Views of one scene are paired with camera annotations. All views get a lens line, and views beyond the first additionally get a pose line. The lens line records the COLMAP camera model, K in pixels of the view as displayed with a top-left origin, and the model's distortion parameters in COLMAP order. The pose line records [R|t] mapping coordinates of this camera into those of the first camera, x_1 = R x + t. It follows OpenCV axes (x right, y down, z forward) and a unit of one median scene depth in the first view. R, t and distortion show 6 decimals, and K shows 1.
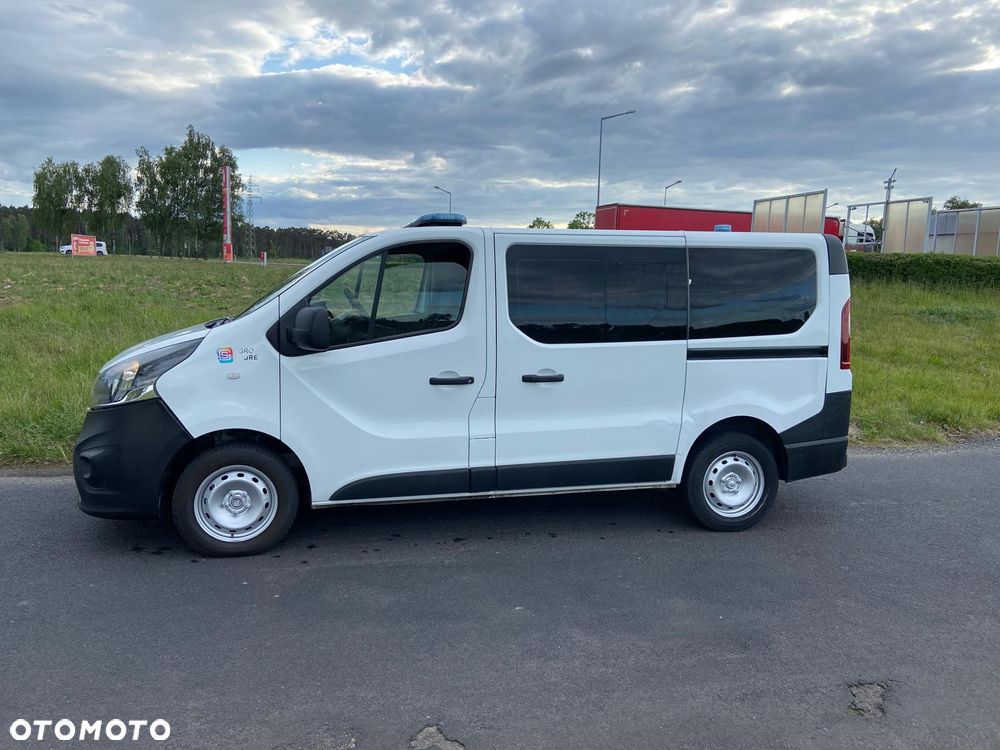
lens RADIAL K [[750.8, 0, 490.6], [0, 750.8, 370.7], [0, 0, 1]] dist [0.119970, -0.141919]
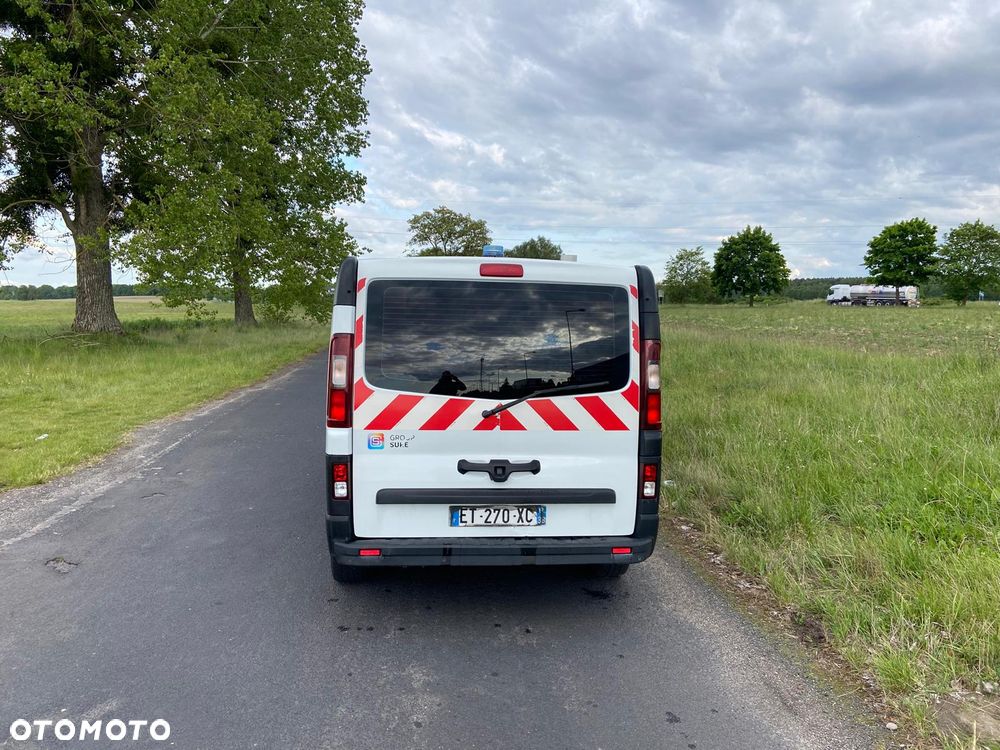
lens RADIAL K [[750.8, 0, 489.2], [0, 750.8, 380.9], [0, 0, 1]] dist [0.119970, -0.141919]
pose [[-0.133176, 0.066502, -0.988859, 1.218704], [-0.140273, 0.986438, 0.085230, -0.138461], [0.981115, 0.150061, -0.122042, 1.266014]]
